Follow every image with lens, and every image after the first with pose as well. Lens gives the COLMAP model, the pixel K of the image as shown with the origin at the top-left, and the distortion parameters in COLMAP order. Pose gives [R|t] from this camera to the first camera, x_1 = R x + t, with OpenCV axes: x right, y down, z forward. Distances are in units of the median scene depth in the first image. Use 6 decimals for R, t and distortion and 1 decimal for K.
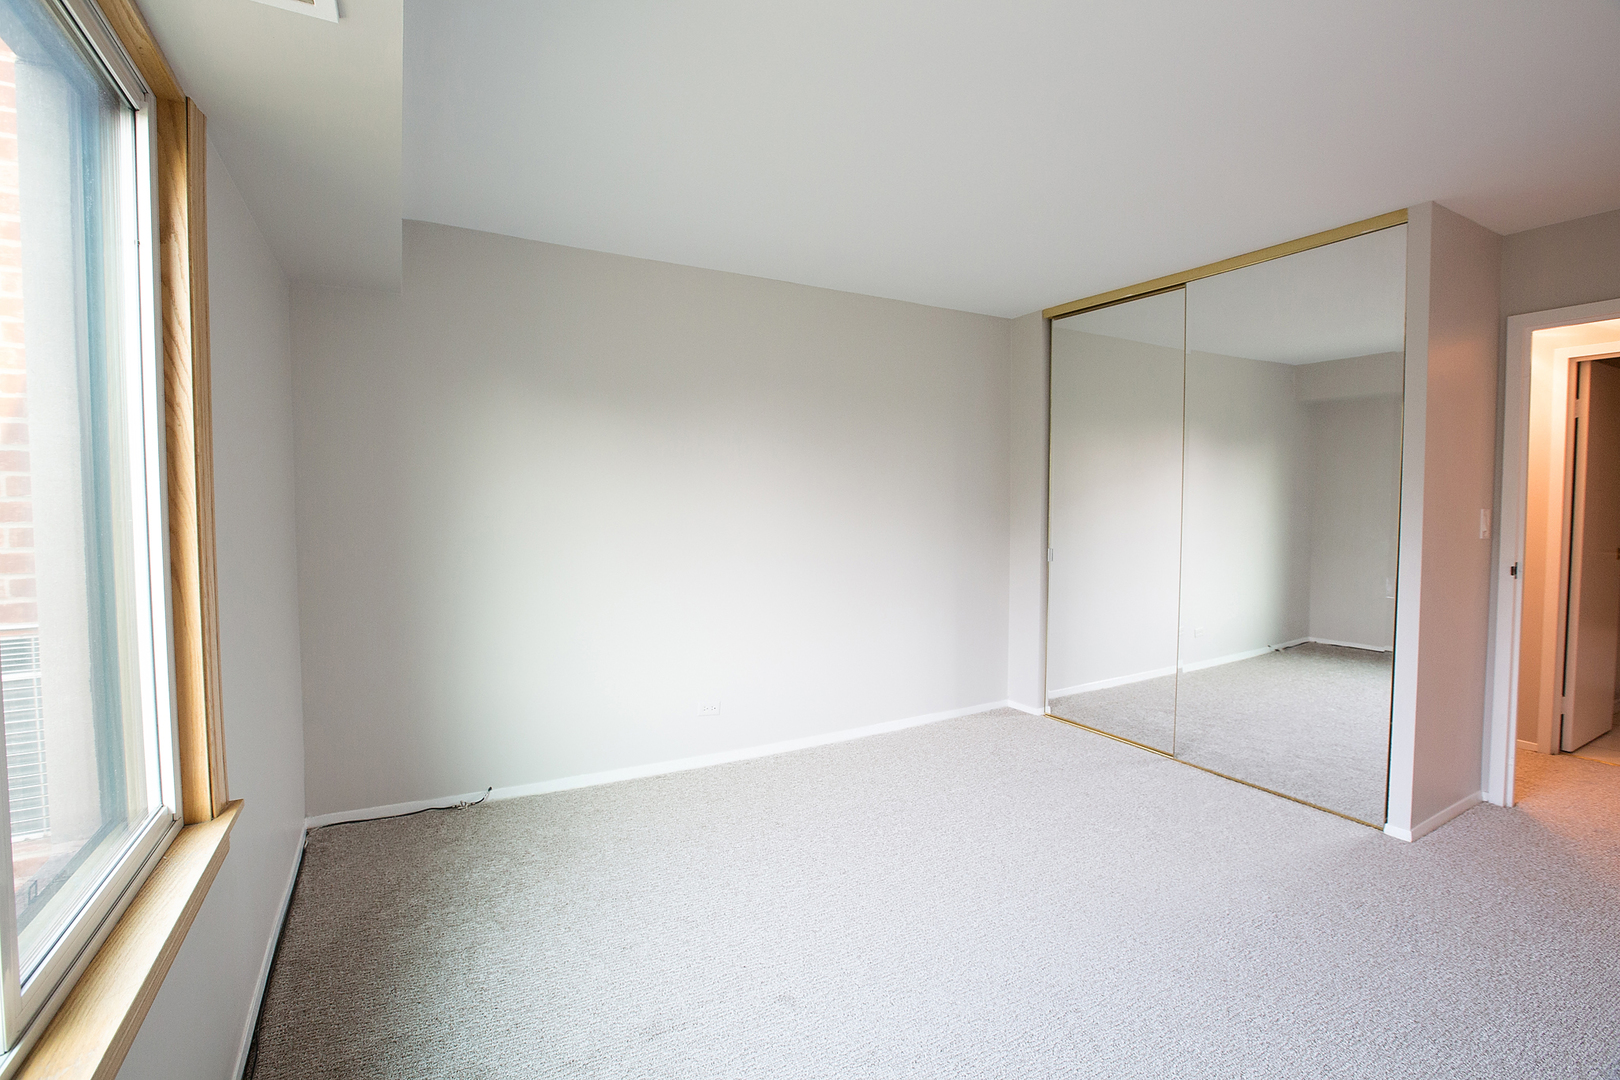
lens RADIAL K [[717.2, 0, 810.0], [0, 717.2, 540.0], [0, 0, 1]] dist [-0.000134, 0.000150]
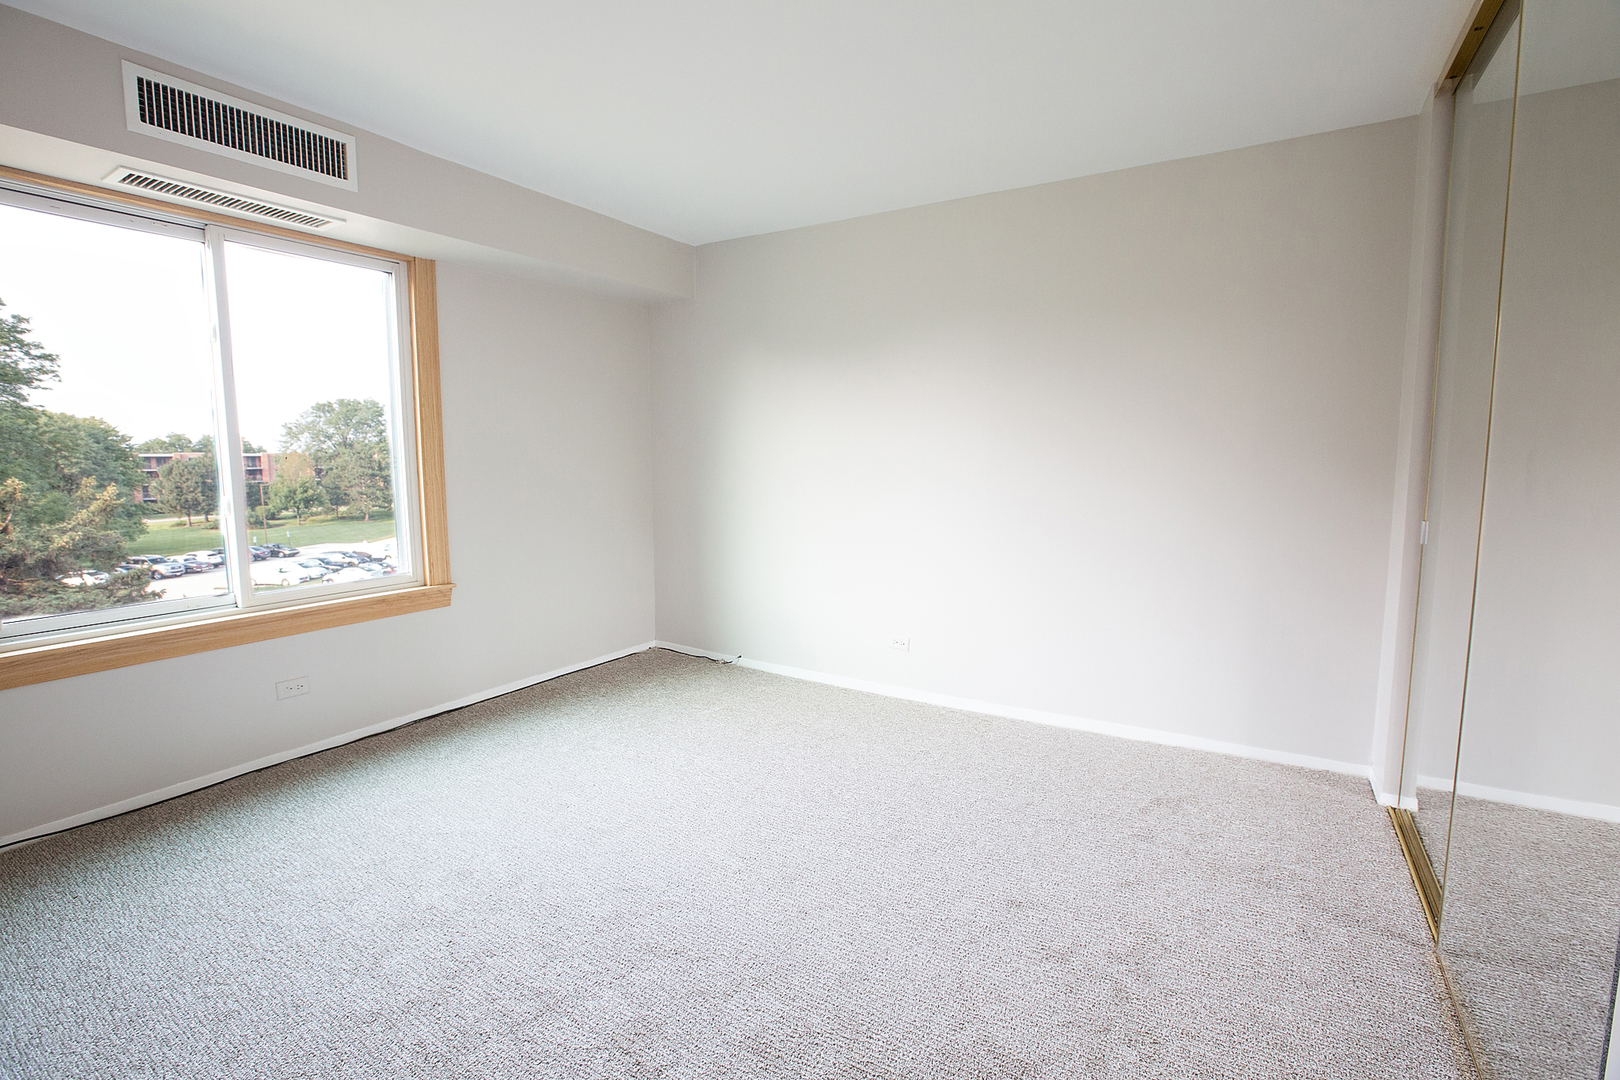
lens RADIAL K [[761.1, 0, 812.2], [0, 761.1, 530.8], [0, 0, 1]] dist [-0.010706, 0.000177]
pose [[0.494552, 0.093137, -0.864144, 0.753620], [-0.036096, 0.995585, 0.086646, -0.018132], [0.868398, -0.011658, 0.495730, 0.360775]]
